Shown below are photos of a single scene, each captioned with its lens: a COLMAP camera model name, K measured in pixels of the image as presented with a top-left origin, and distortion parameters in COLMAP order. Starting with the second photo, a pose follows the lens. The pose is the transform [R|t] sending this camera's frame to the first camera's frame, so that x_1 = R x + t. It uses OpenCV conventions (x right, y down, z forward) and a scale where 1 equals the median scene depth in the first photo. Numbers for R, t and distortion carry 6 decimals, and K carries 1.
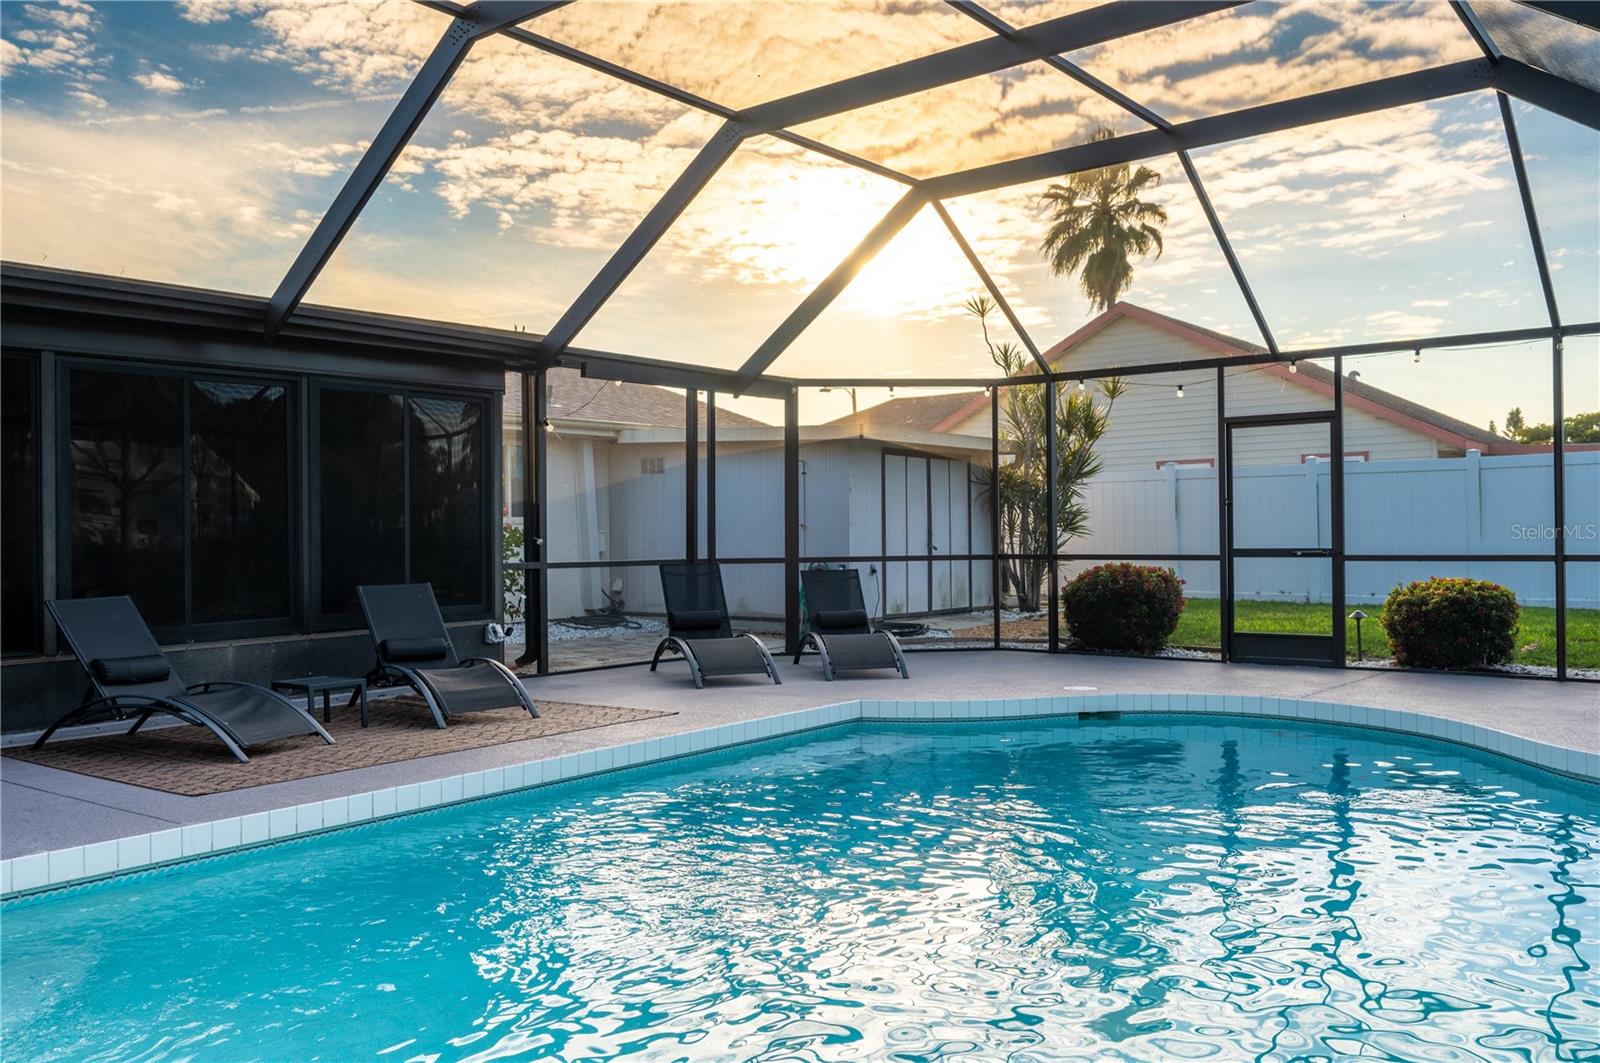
lens RADIAL K [[1279.0, 0, 795.0], [0, 1279.0, 529.1], [0, 0, 1]] dist [0.002897, -0.001897]
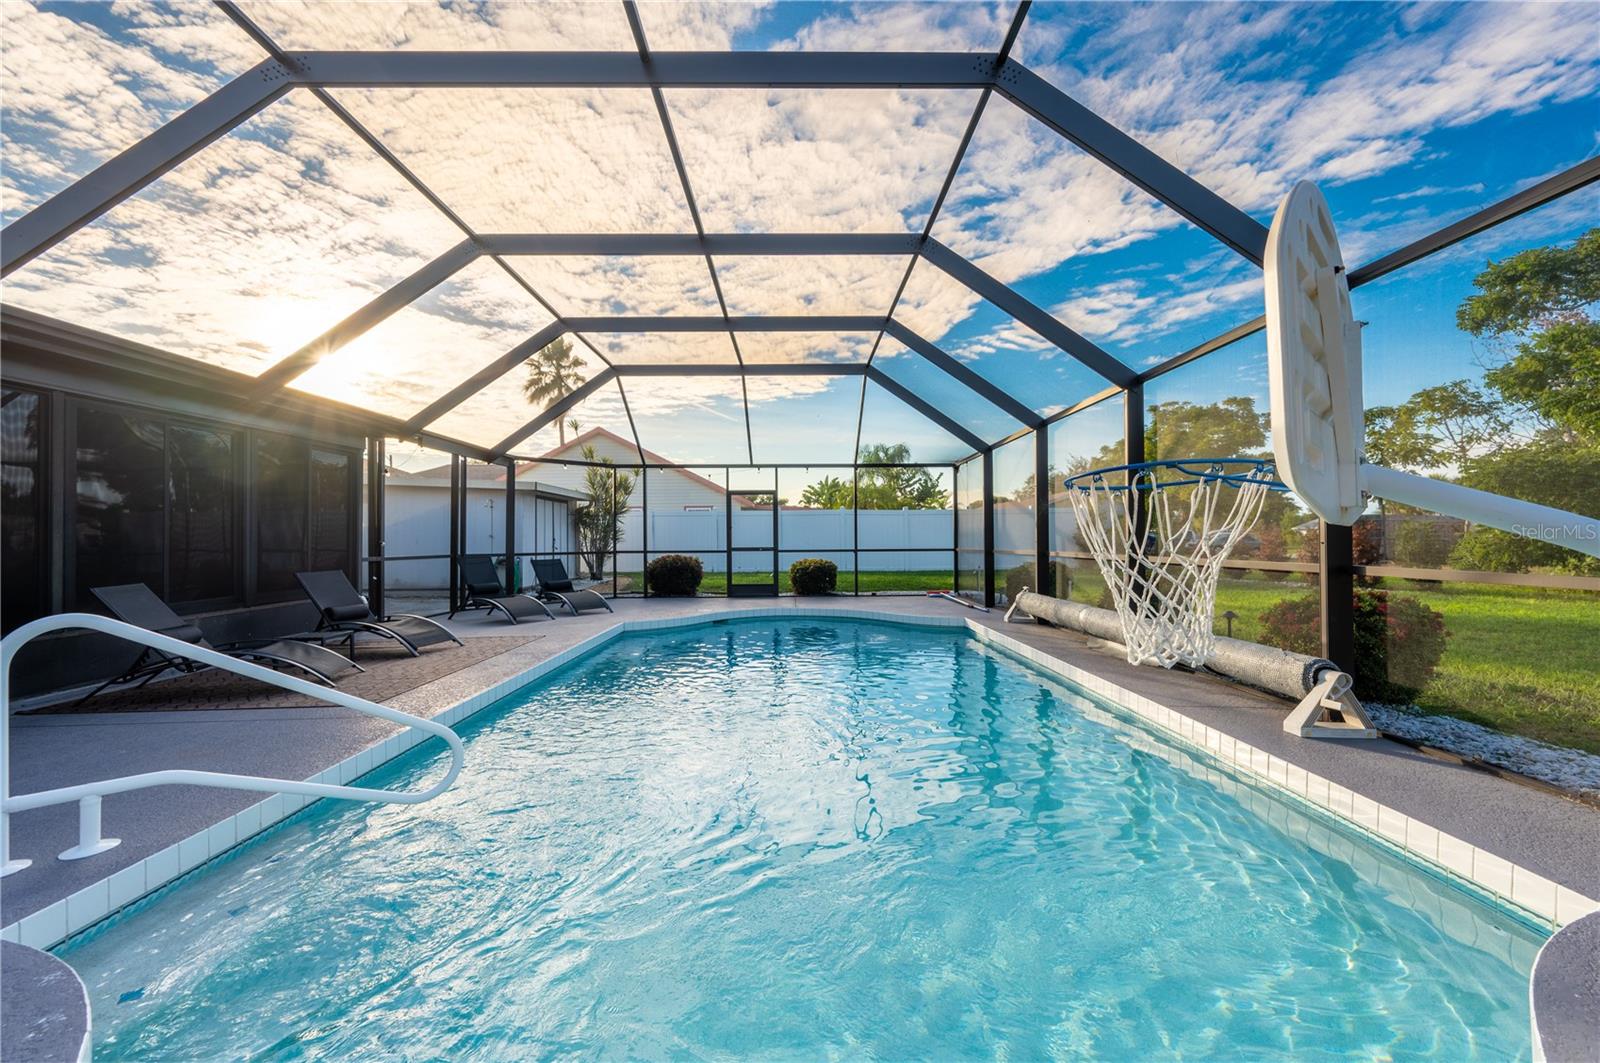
lens RADIAL K [[644.7, 0, 796.8], [0, 644.7, 526.6], [0, 0, 1]] dist [-0.000268, 0.000246]
pose [[0.770901, 0.019359, 0.636660, -0.315747], [-0.006667, 0.999729, -0.022326, 0.002409], [-0.636920, 0.012966, 0.770821, 0.033002]]
